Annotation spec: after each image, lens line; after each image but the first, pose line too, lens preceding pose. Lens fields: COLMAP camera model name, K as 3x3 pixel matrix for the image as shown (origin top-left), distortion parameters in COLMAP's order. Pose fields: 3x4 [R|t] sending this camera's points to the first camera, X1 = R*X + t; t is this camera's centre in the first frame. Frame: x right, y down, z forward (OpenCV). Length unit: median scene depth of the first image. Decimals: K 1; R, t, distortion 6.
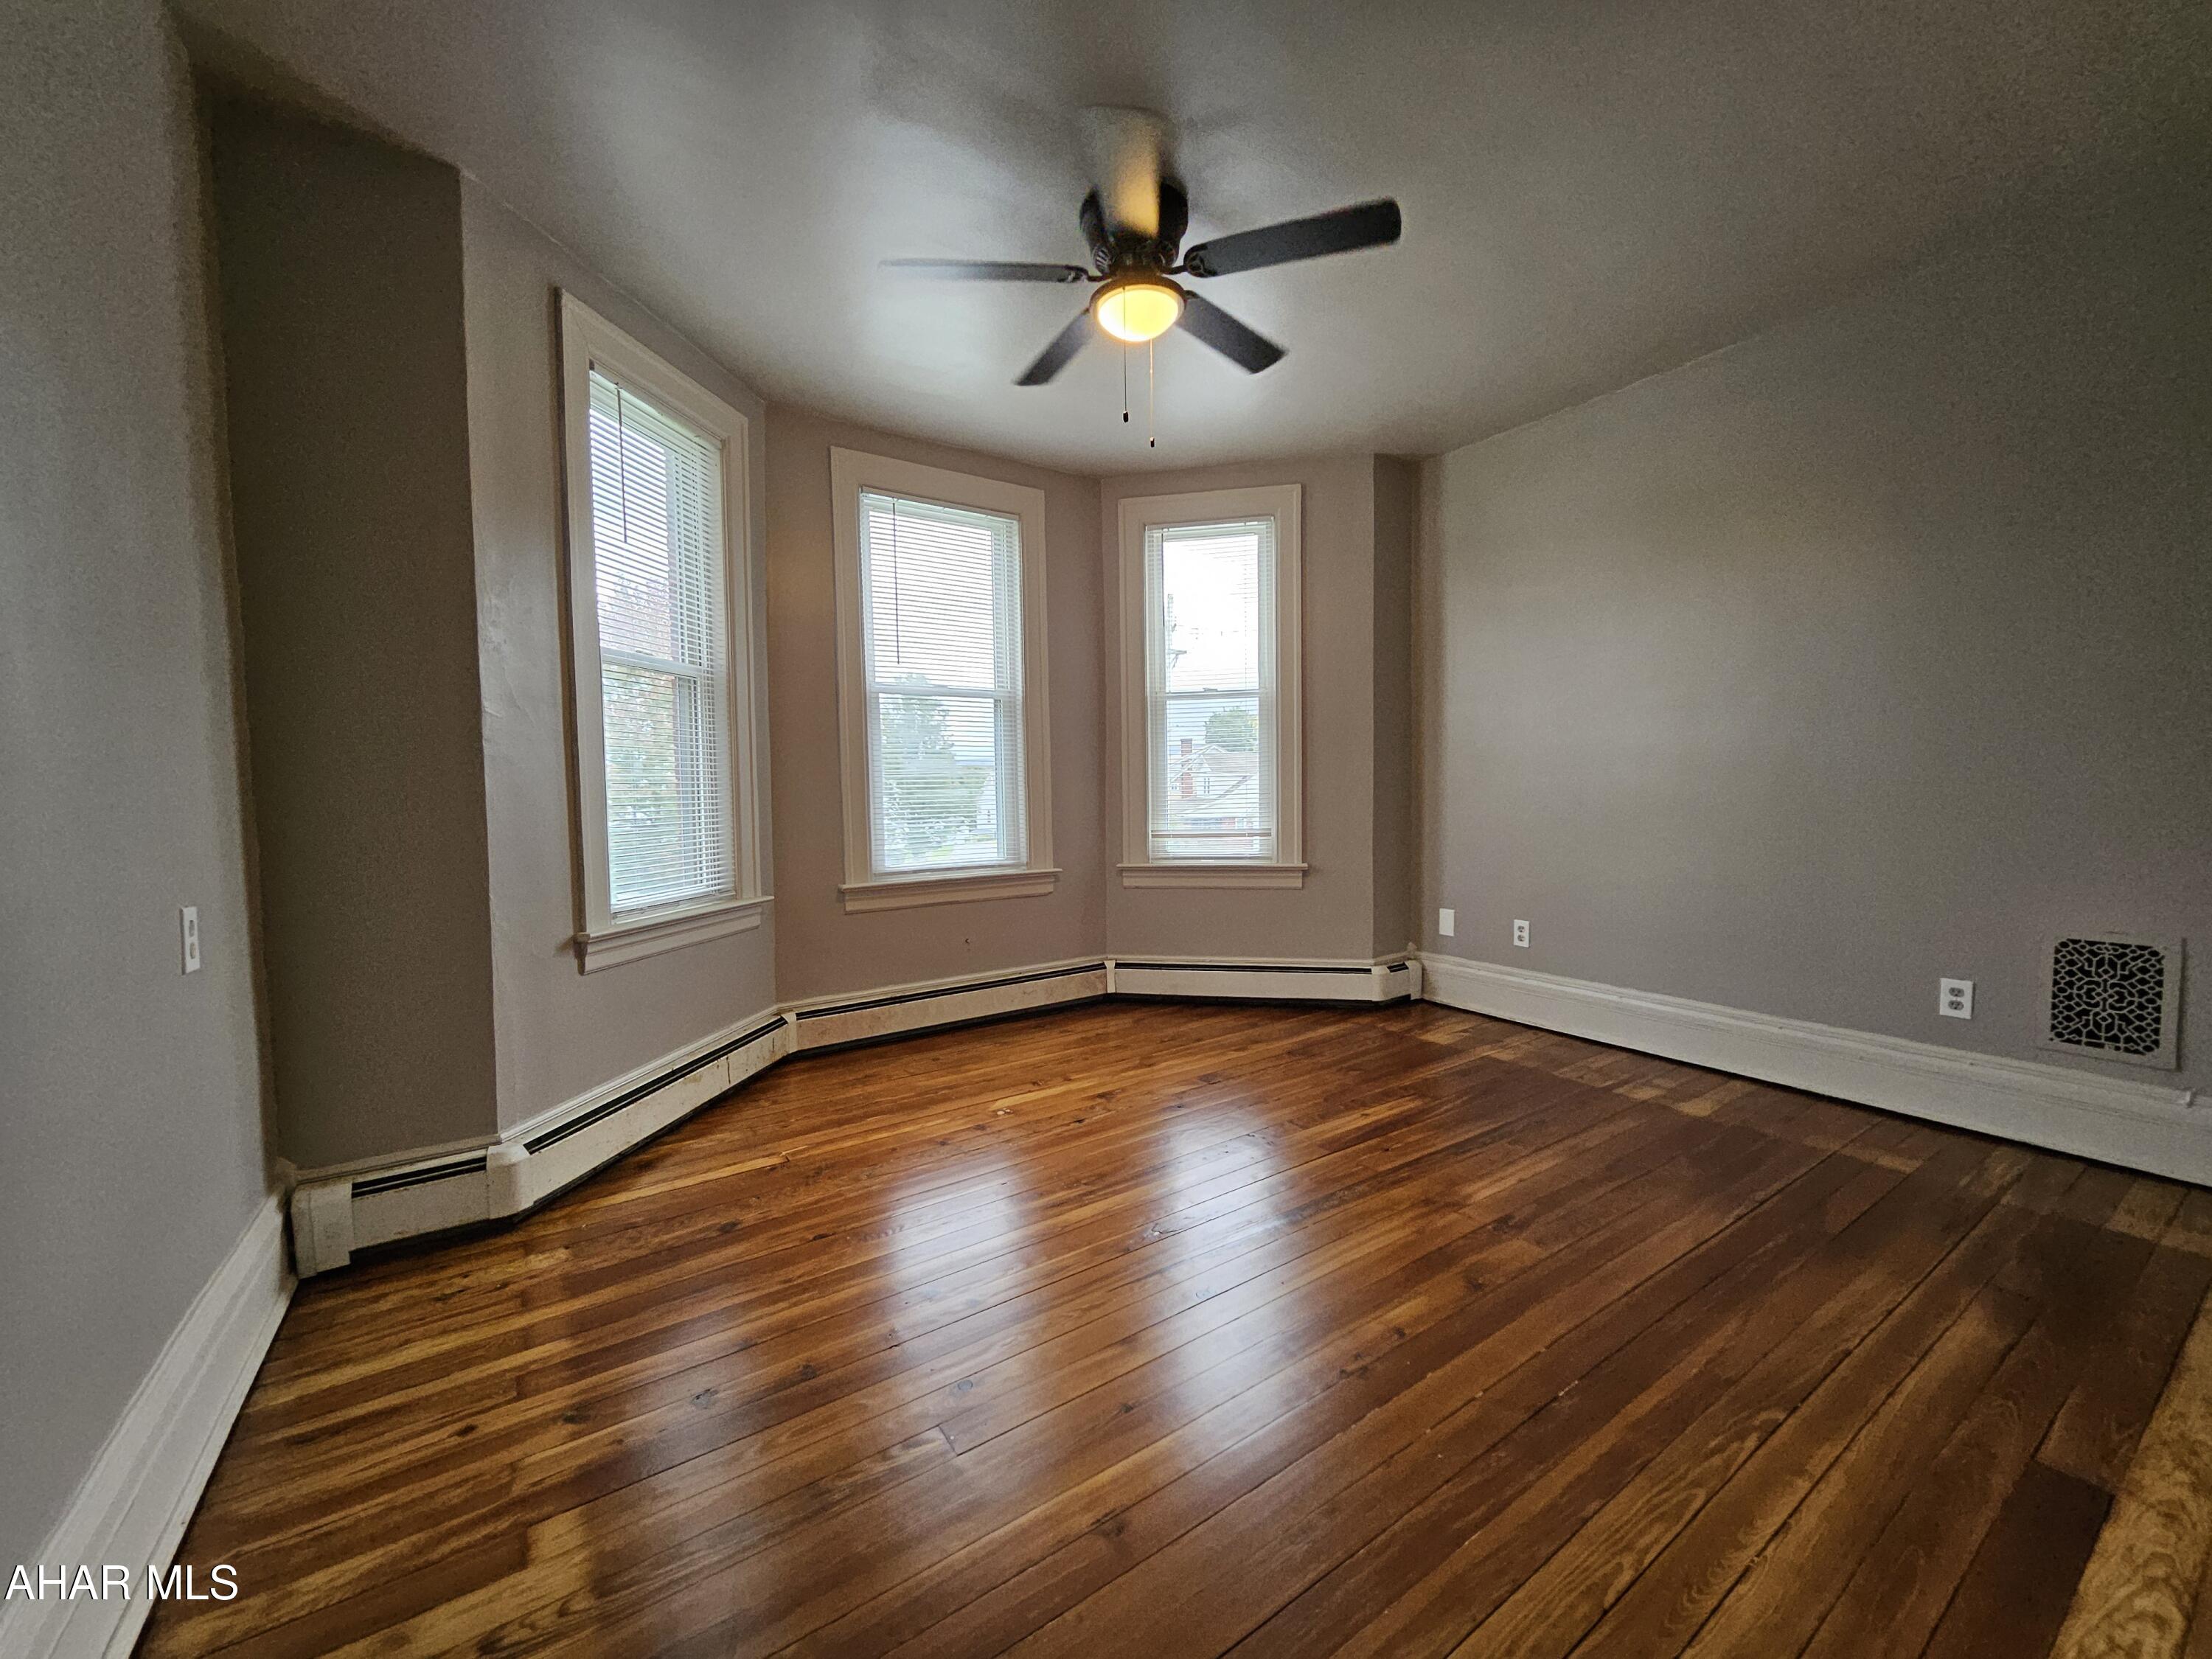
lens RADIAL K [[872.8, 0, 1106.0], [0, 872.8, 829.5], [0, 0, 1]] dist [0.001631, 0.000265]
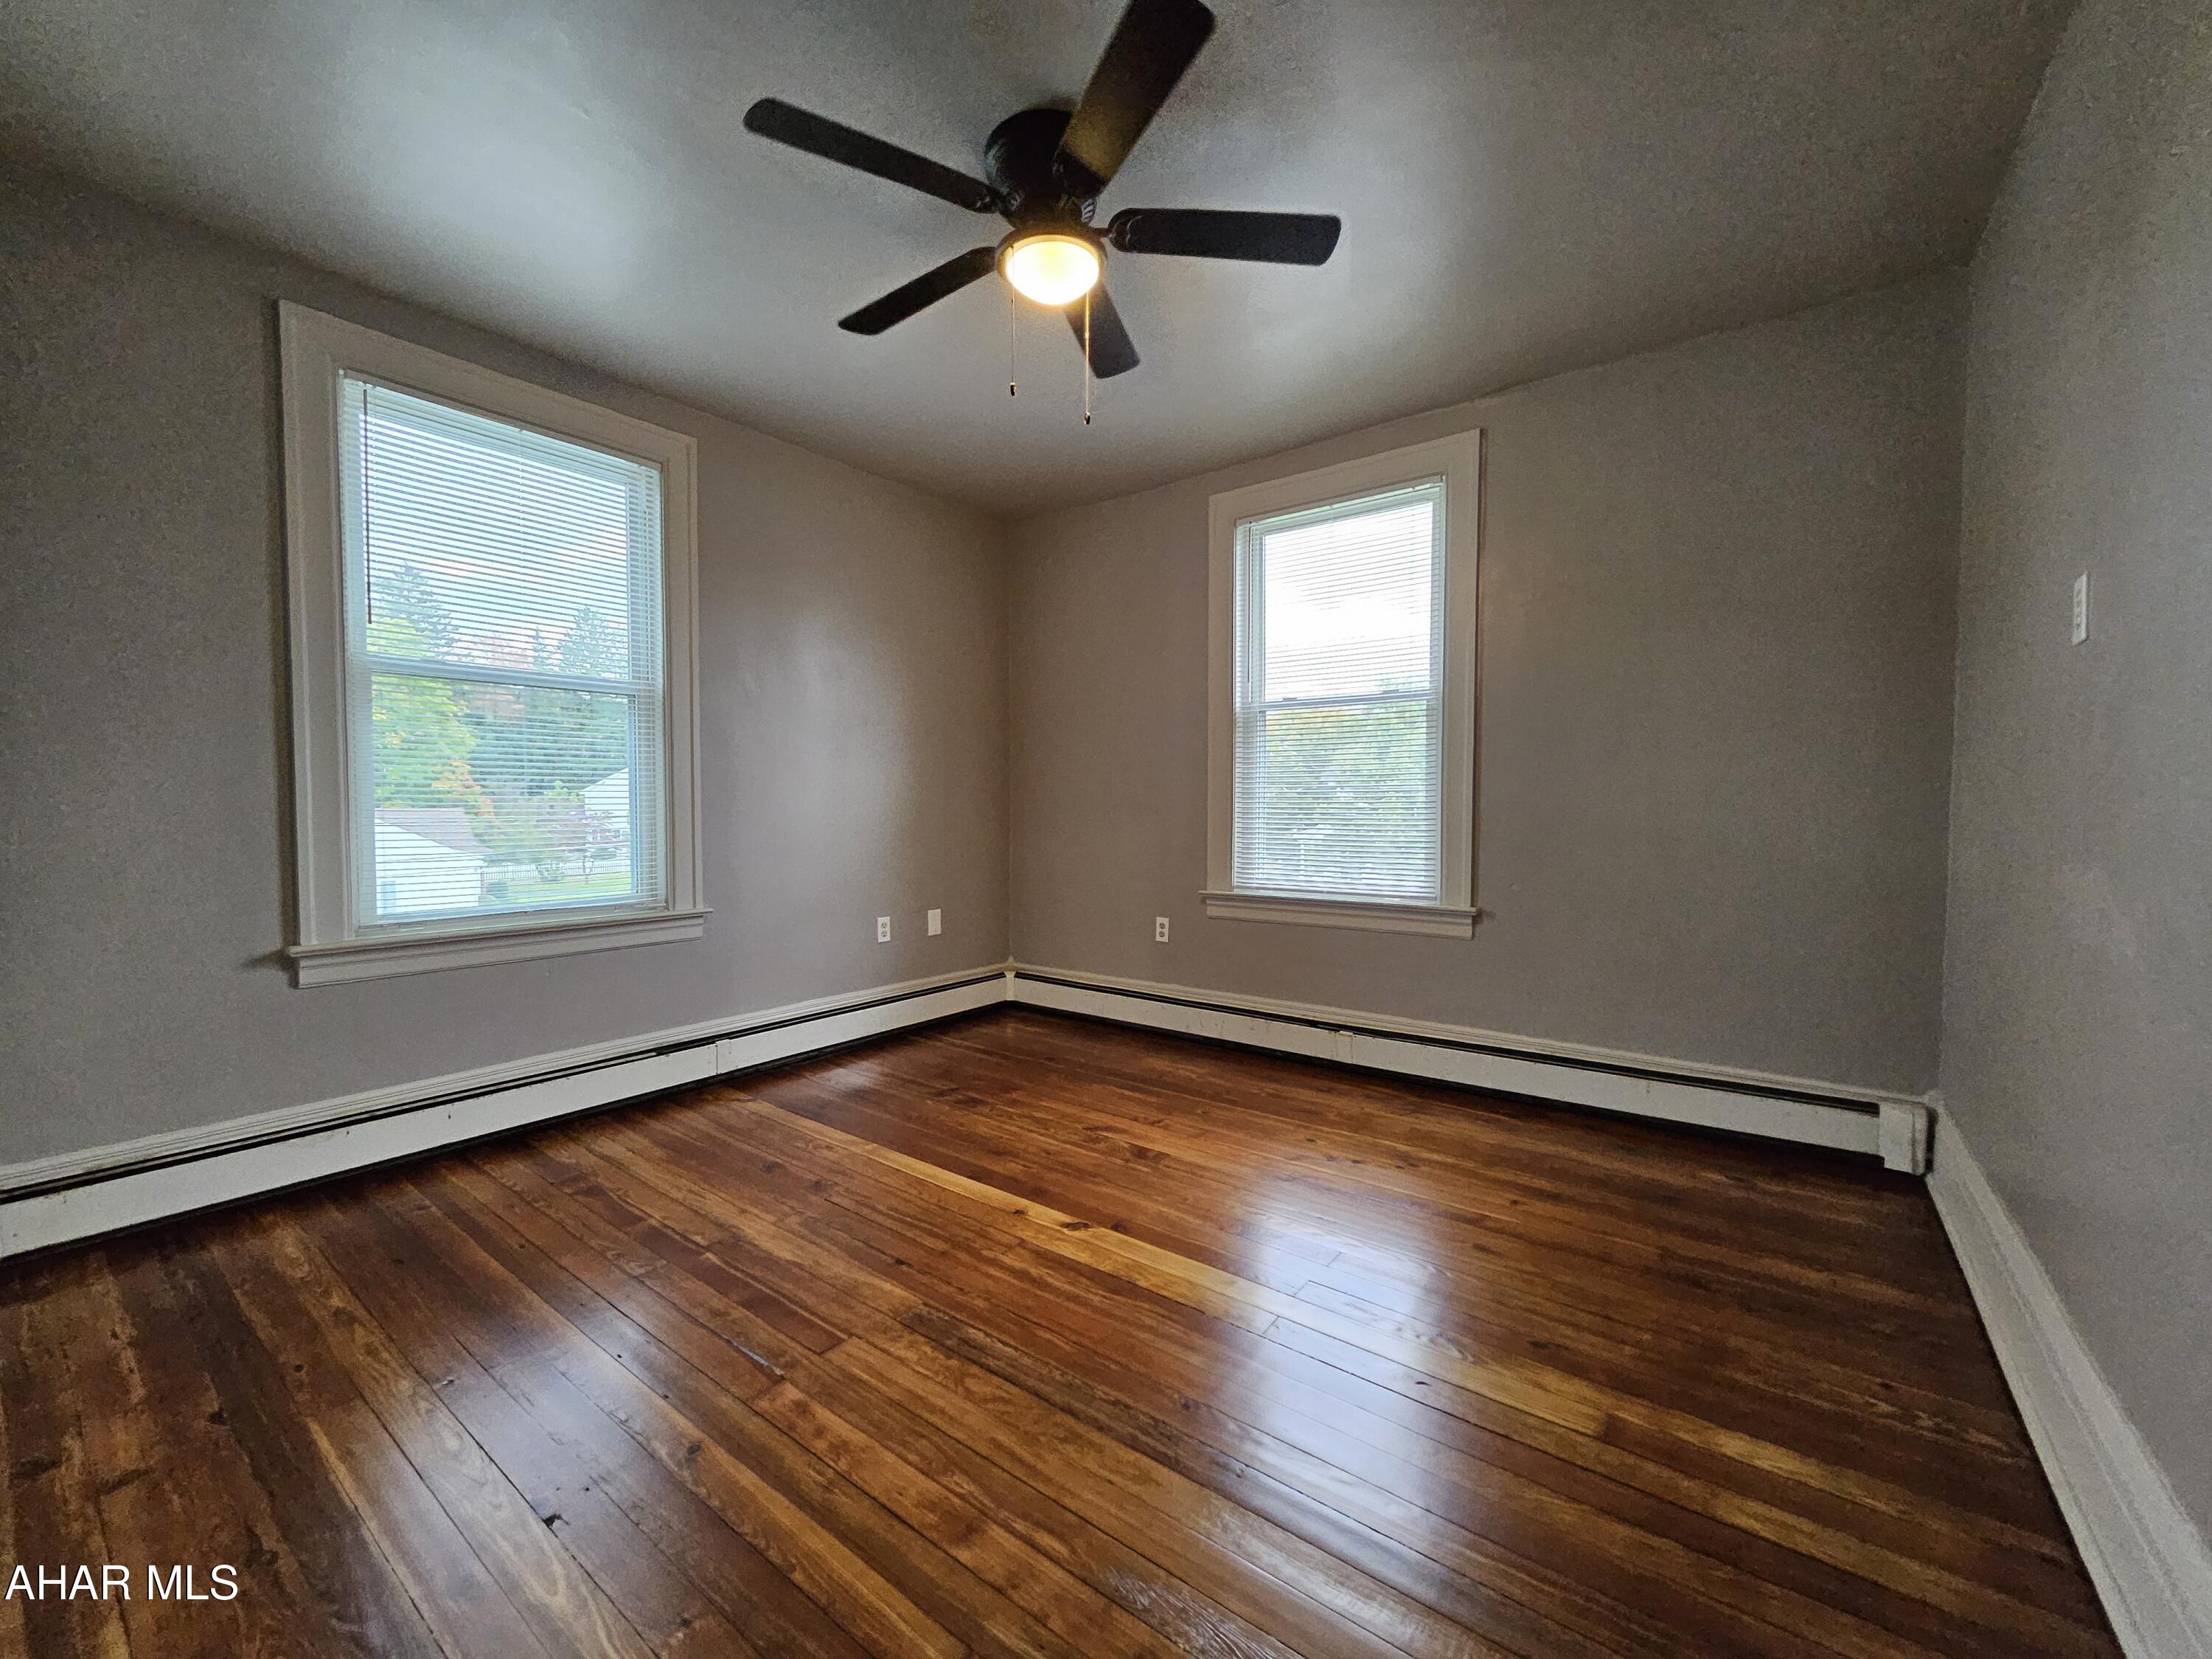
lens RADIAL K [[789.4, 0, 1106.0], [0, 789.4, 829.5], [0, 0, 1]] dist [0.020004, 0.000057]
pose [[0.904934, 0.017203, -0.425203, 0.289136], [-0.024421, 0.999635, -0.011529, -0.012968], [0.424850, 0.020817, 0.905025, 0.253448]]
